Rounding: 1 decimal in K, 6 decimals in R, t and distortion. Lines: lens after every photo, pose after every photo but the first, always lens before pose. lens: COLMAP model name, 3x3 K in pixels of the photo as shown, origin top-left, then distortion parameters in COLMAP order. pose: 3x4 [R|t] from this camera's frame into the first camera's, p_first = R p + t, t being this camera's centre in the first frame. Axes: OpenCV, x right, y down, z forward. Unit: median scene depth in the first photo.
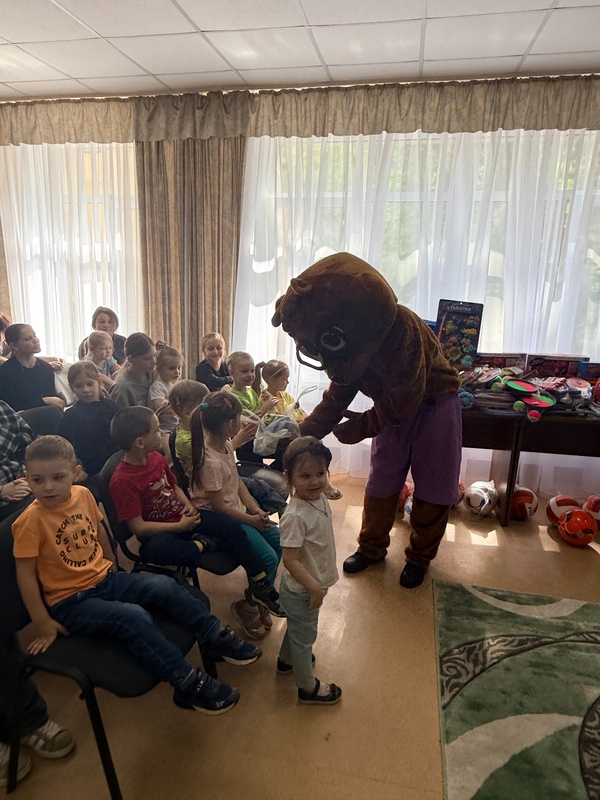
lens RADIAL K [[525.2, 0, 300.0], [0, 525.2, 400.0], [0, 0, 1]] dist [0.000226, 0.001704]
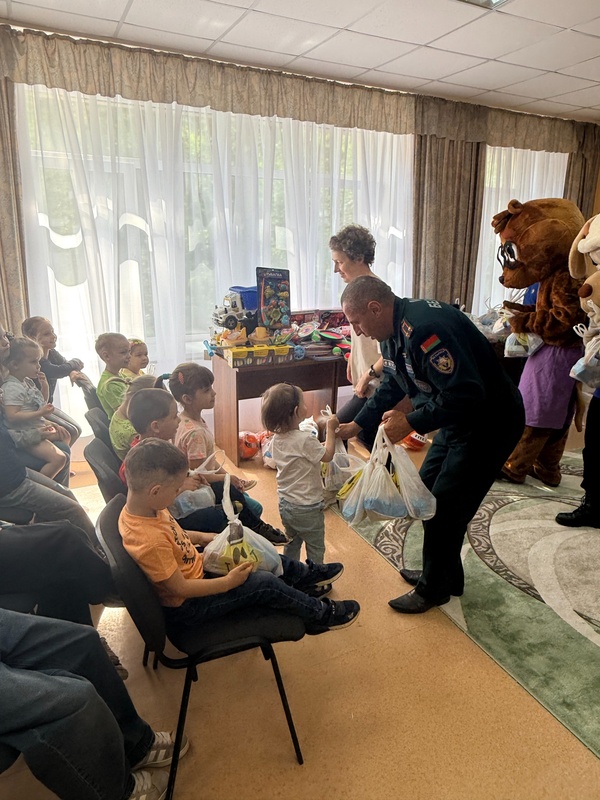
lens RADIAL K [[525.2, 0, 300.0], [0, 525.2, 400.0], [0, 0, 1]] dist [0.000226, 0.001704]
pose [[0.787896, -0.184805, 0.587424, -0.348964], [0.146485, 0.982771, 0.112706, -0.023835], [-0.598132, -0.002752, 0.801393, 0.040565]]
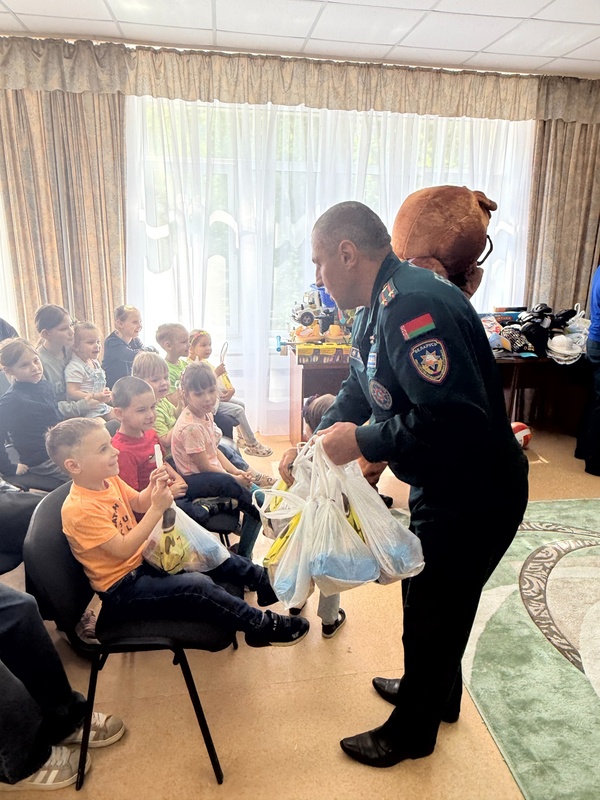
lens RADIAL K [[521.4, 0, 308.4], [0, 521.4, 391.1], [0, 0, 1]] dist [0.003139, 0.000864]
pose [[0.932600, -0.104761, 0.345374, -0.183646], [0.088033, 0.994071, 0.063816, -0.001498], [-0.350011, -0.029111, 0.936293, -0.011470]]
